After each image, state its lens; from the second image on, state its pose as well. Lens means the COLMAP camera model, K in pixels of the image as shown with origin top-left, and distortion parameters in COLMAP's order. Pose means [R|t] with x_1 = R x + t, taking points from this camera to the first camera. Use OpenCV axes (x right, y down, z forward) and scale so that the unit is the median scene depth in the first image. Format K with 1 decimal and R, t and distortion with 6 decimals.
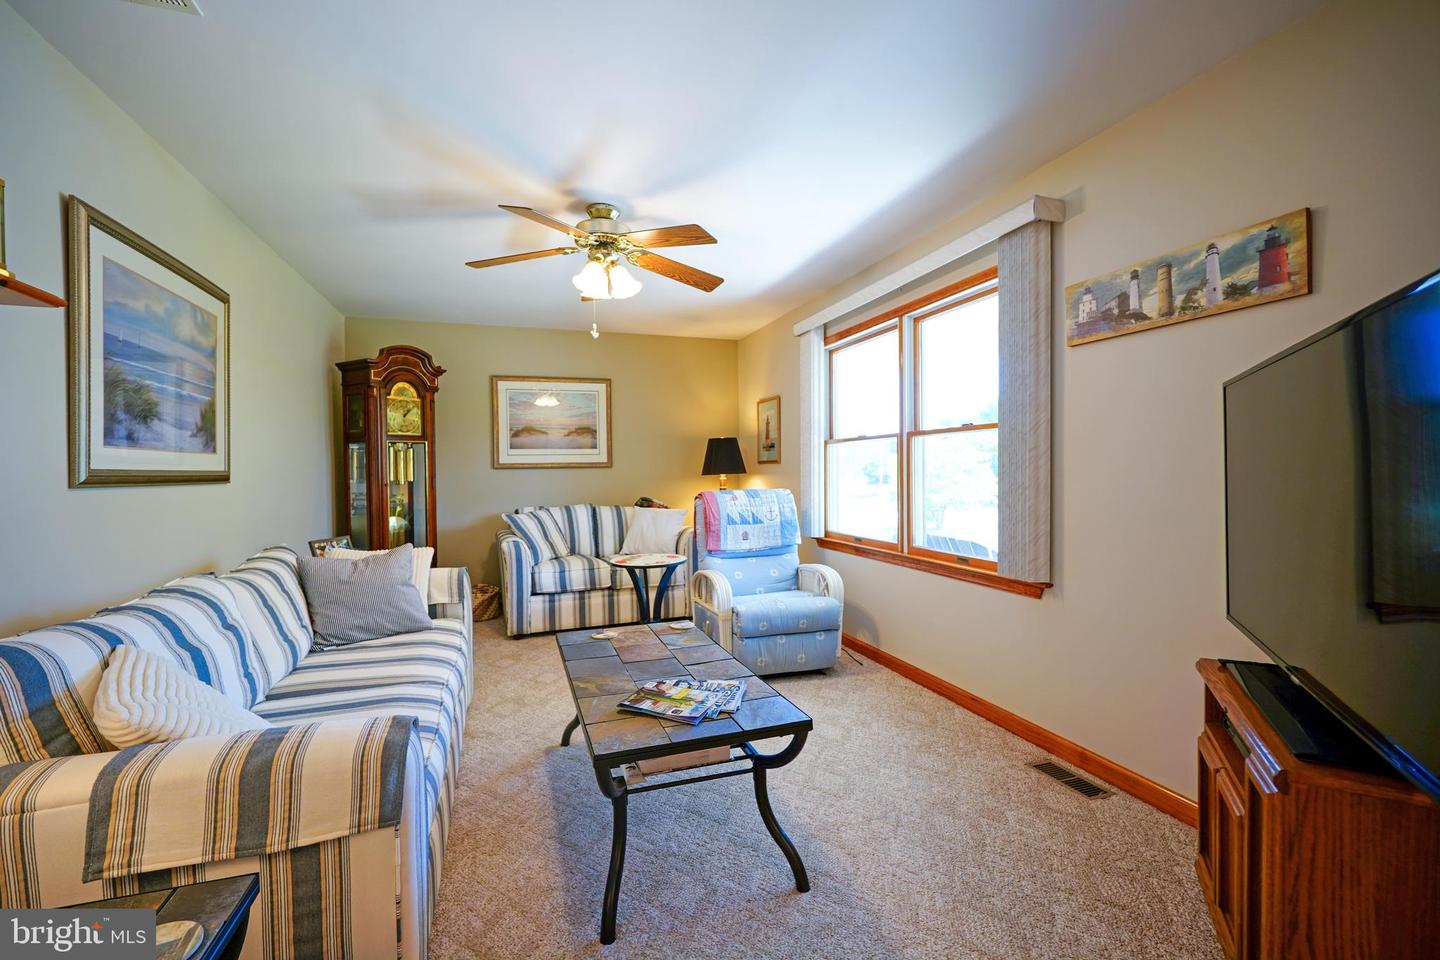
lens RADIAL K [[609.1, 0, 710.5], [0, 609.1, 477.5], [0, 0, 1]] dist [-0.006569, 0.004081]
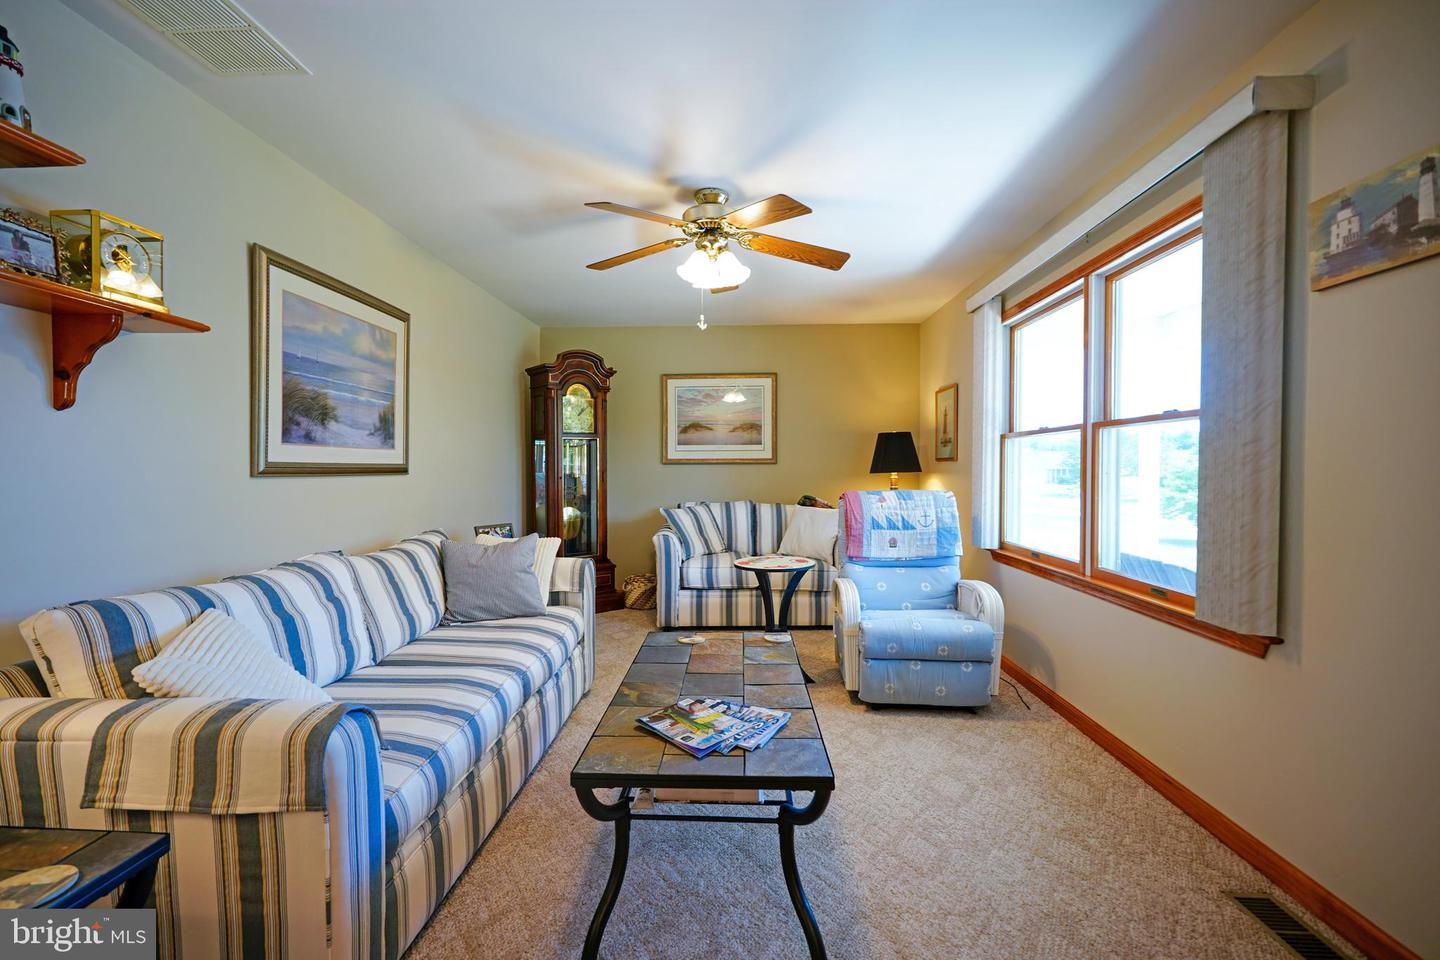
lens RADIAL K [[609.1, 0, 712.5], [0, 609.1, 475.5], [0, 0, 1]] dist [-0.006569, 0.004081]
pose [[0.932213, 0.015973, -0.361556, 0.208856], [-0.014755, 0.999872, 0.006129, -0.005208], [0.361608, -0.000379, 0.932330, 0.126981]]
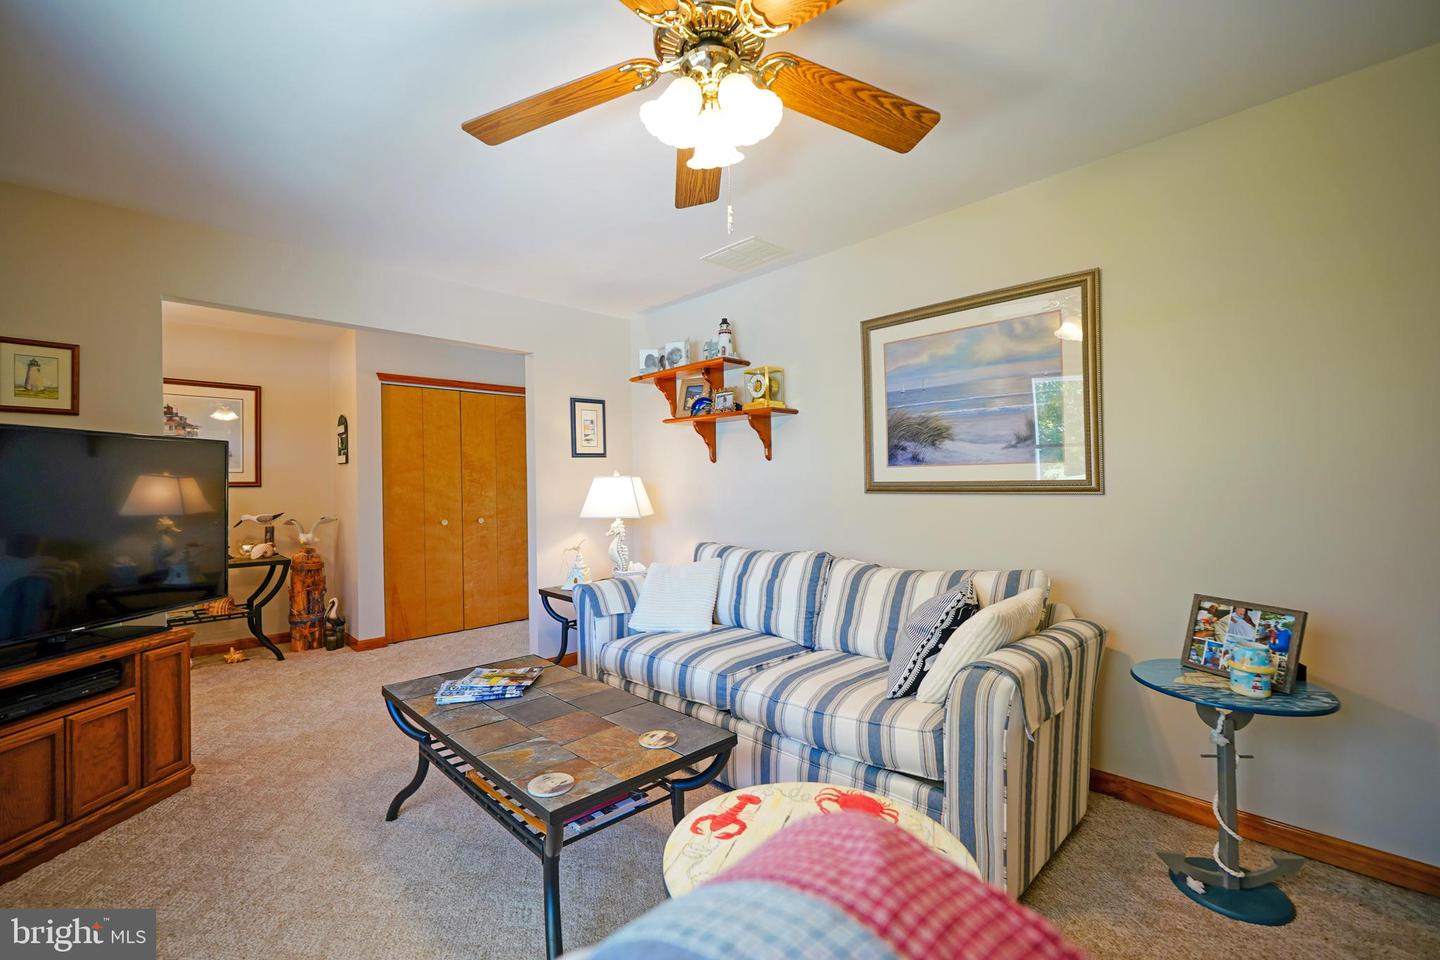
lens RADIAL K [[609.1, 0, 709.2], [0, 609.1, 479.3], [0, 0, 1]] dist [-0.006569, 0.004081]
pose [[-0.903637, 0.020727, -0.427798, 0.056367], [0.018857, 0.999785, 0.008608, -0.031993], [0.427884, -0.000288, -0.903833, 1.713615]]
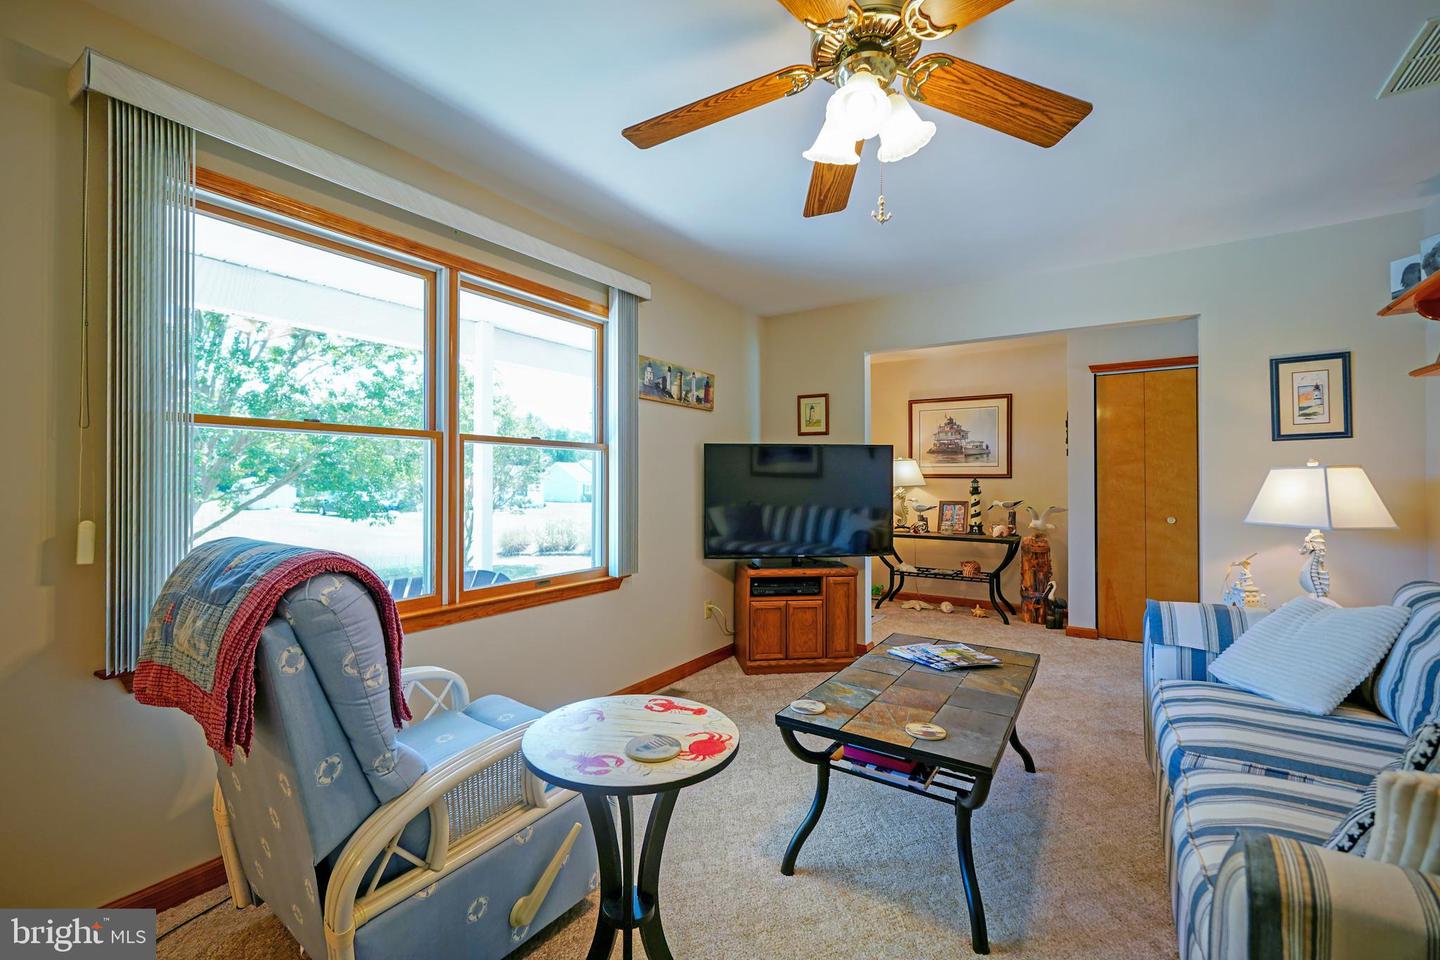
lens RADIAL K [[609.1, 0, 704.0], [0, 609.1, 476.9], [0, 0, 1]] dist [-0.006569, 0.004081]
pose [[-0.607865, 0.016469, 0.793869, -0.590477], [0.014294, 0.999850, -0.009797, -0.017262], [-0.793911, 0.005392, -0.608010, 1.682166]]
